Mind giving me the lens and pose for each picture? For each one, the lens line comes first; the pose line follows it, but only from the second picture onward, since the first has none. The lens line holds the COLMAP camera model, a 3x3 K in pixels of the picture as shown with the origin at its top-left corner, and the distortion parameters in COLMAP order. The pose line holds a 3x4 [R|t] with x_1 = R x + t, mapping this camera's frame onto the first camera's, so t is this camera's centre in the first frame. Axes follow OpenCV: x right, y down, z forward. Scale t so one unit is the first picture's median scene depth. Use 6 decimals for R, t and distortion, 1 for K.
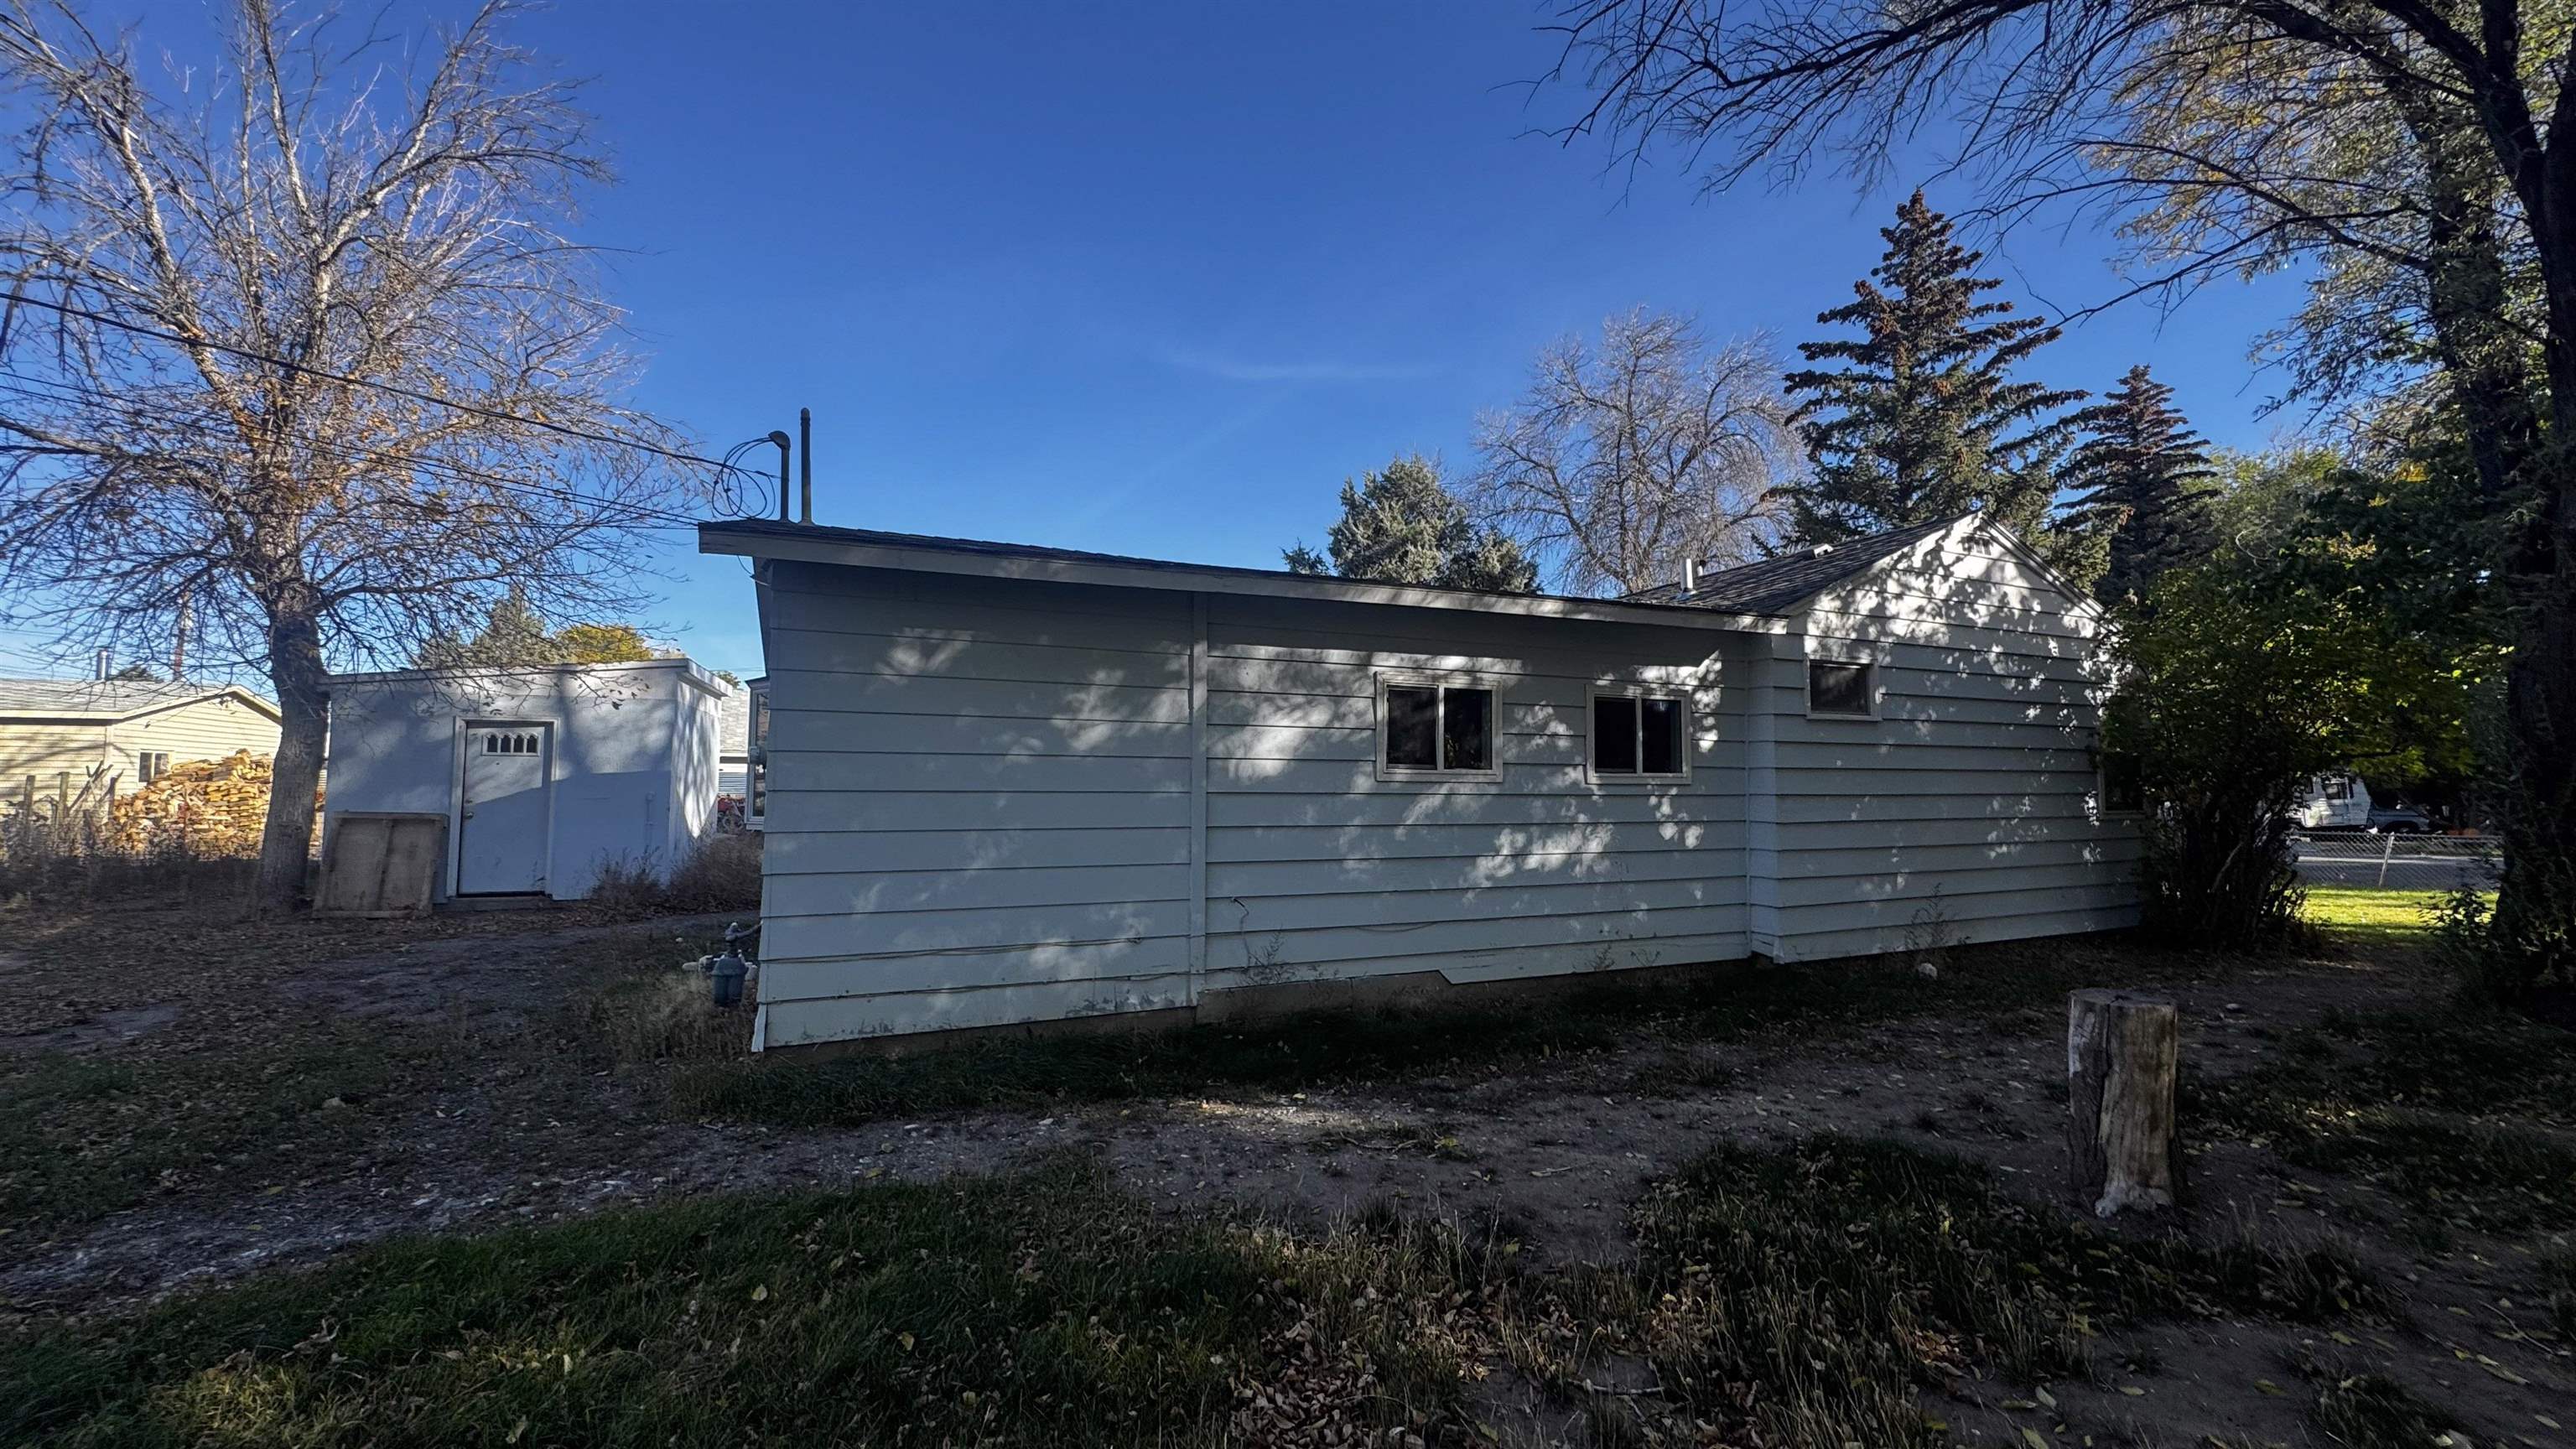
lens RADIAL K [[1041.9, 0, 1277.1], [0, 1041.9, 720.5], [0, 0, 1]] dist [0.000715, 0.000230]
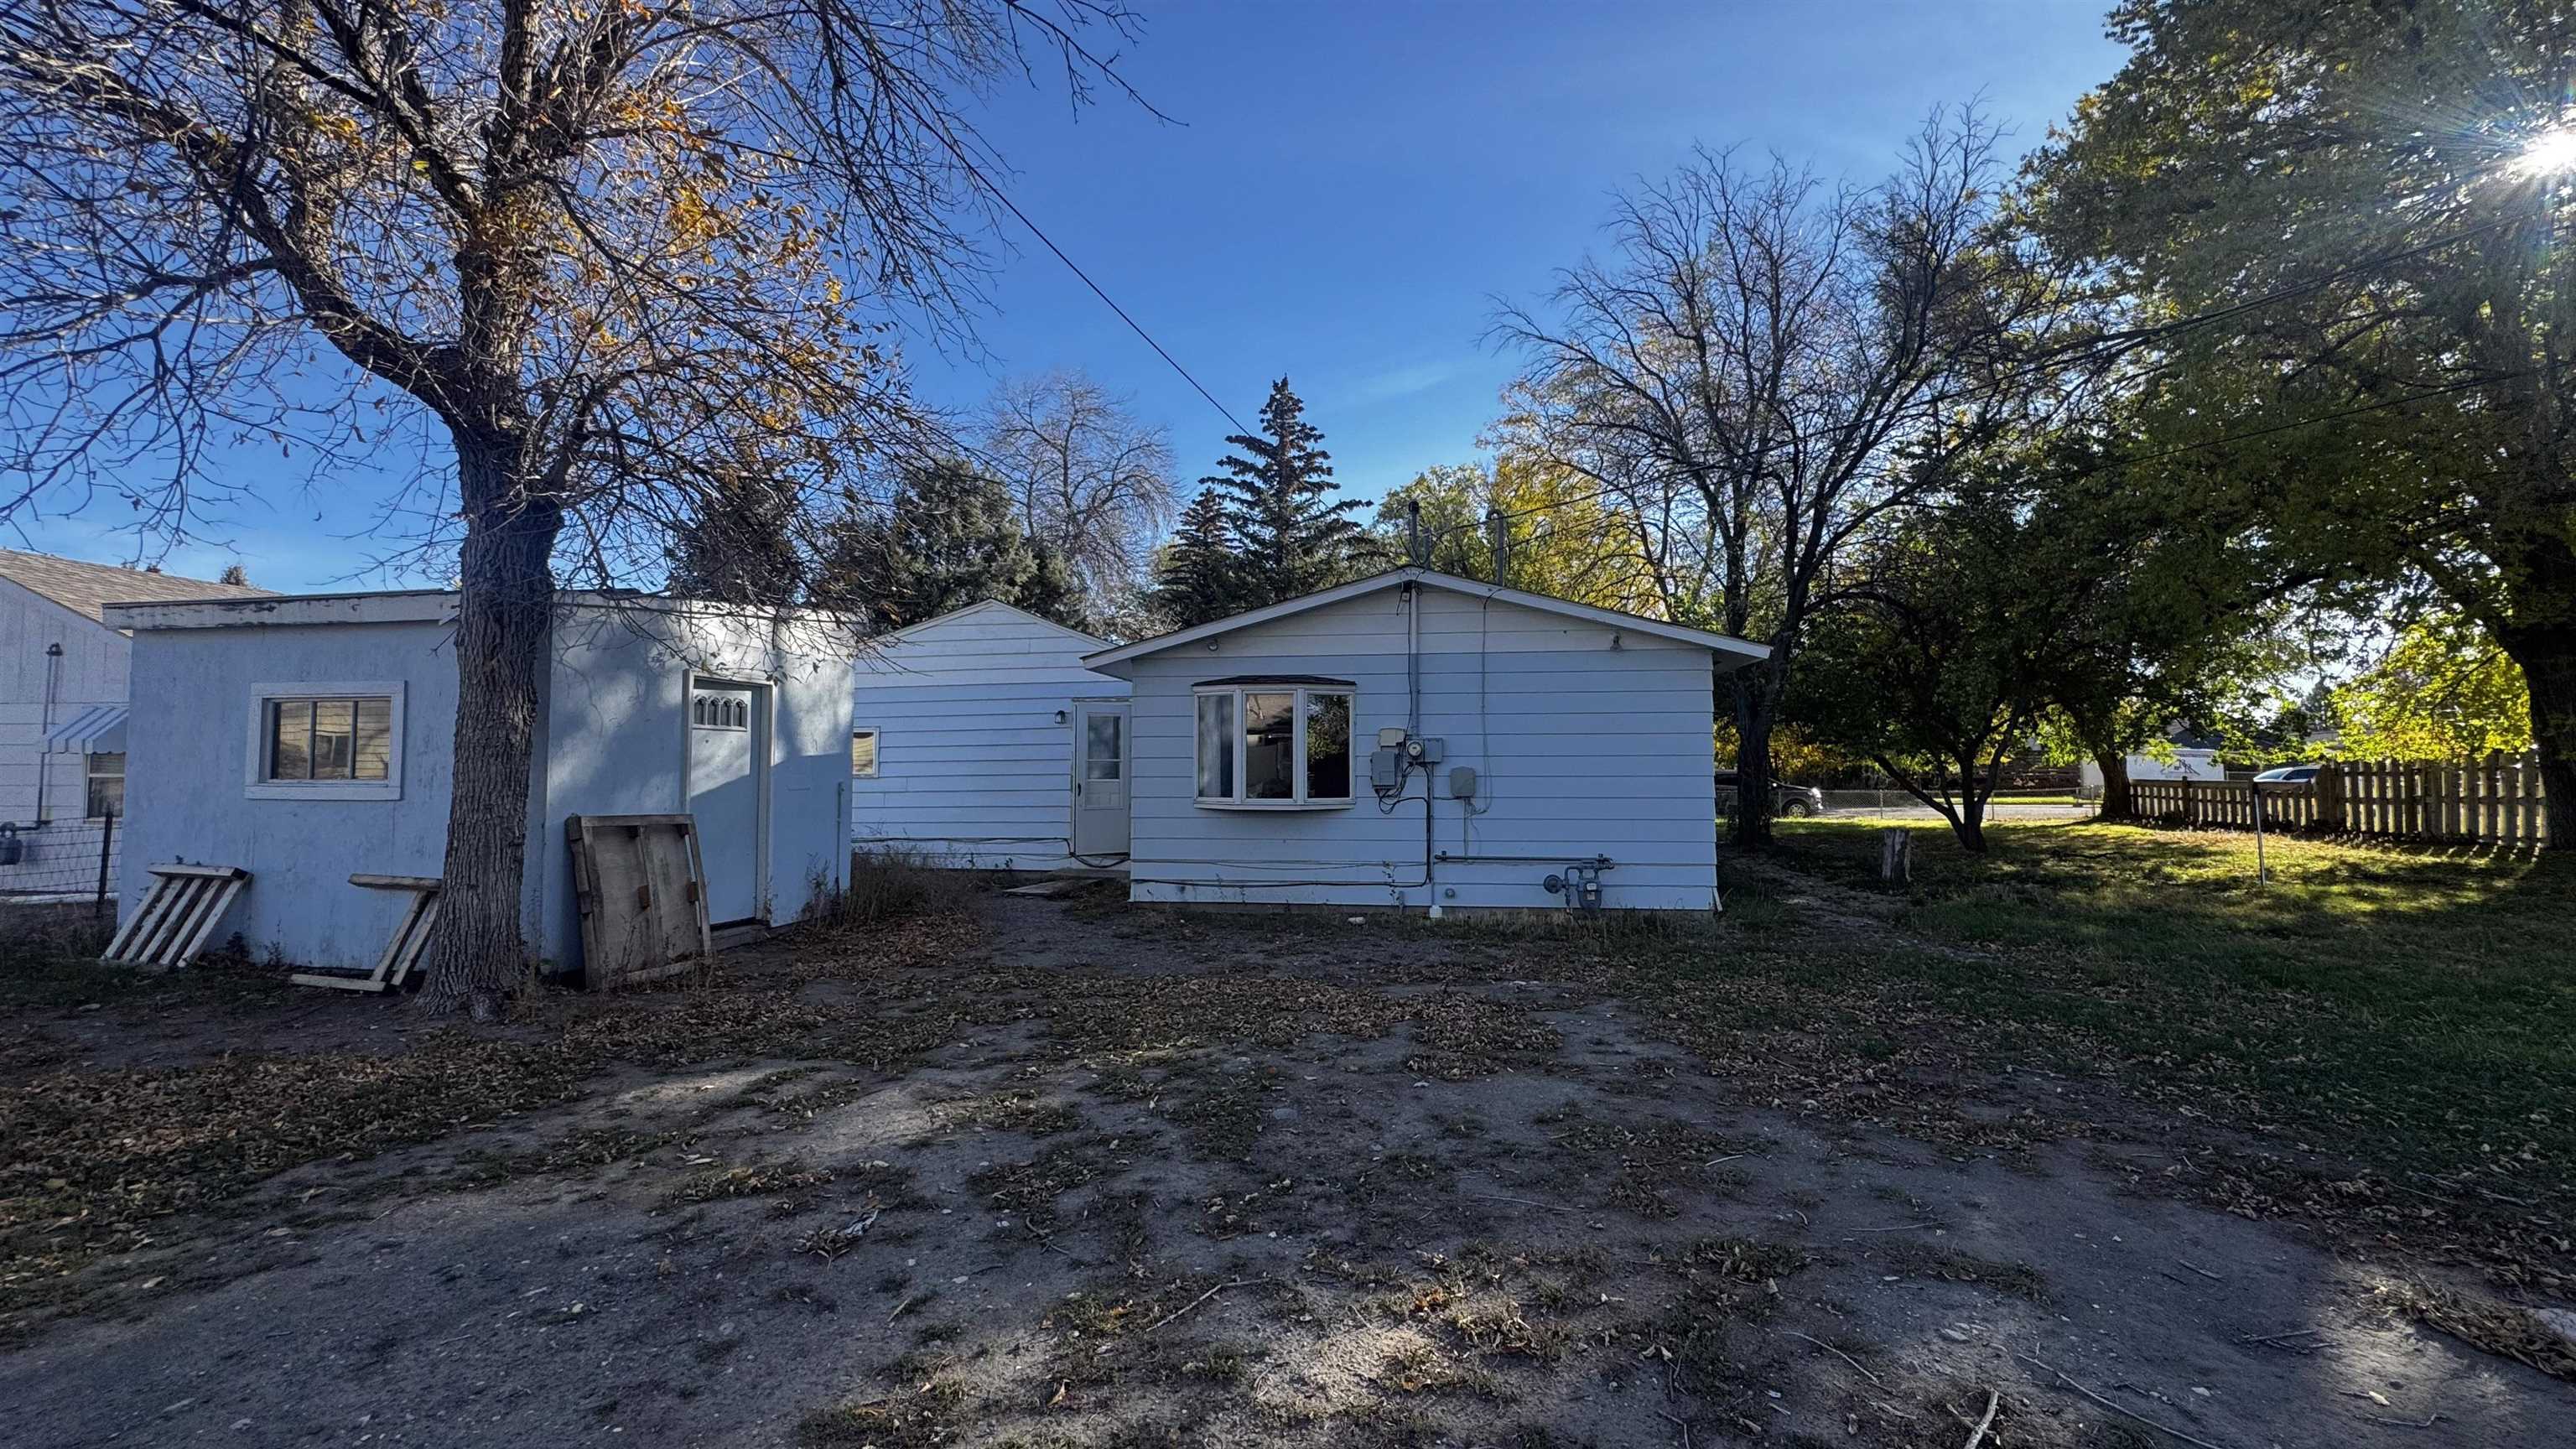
lens RADIAL K [[1041.9, 0, 1277.1], [0, 1041.9, 720.5], [0, 0, 1]] dist [0.000715, 0.000230]
pose [[0.528034, 0.033539, 0.848561, -1.138409], [-0.047736, 0.998812, -0.009773, 0.016508], [-0.847881, -0.035346, 0.529008, 0.312766]]
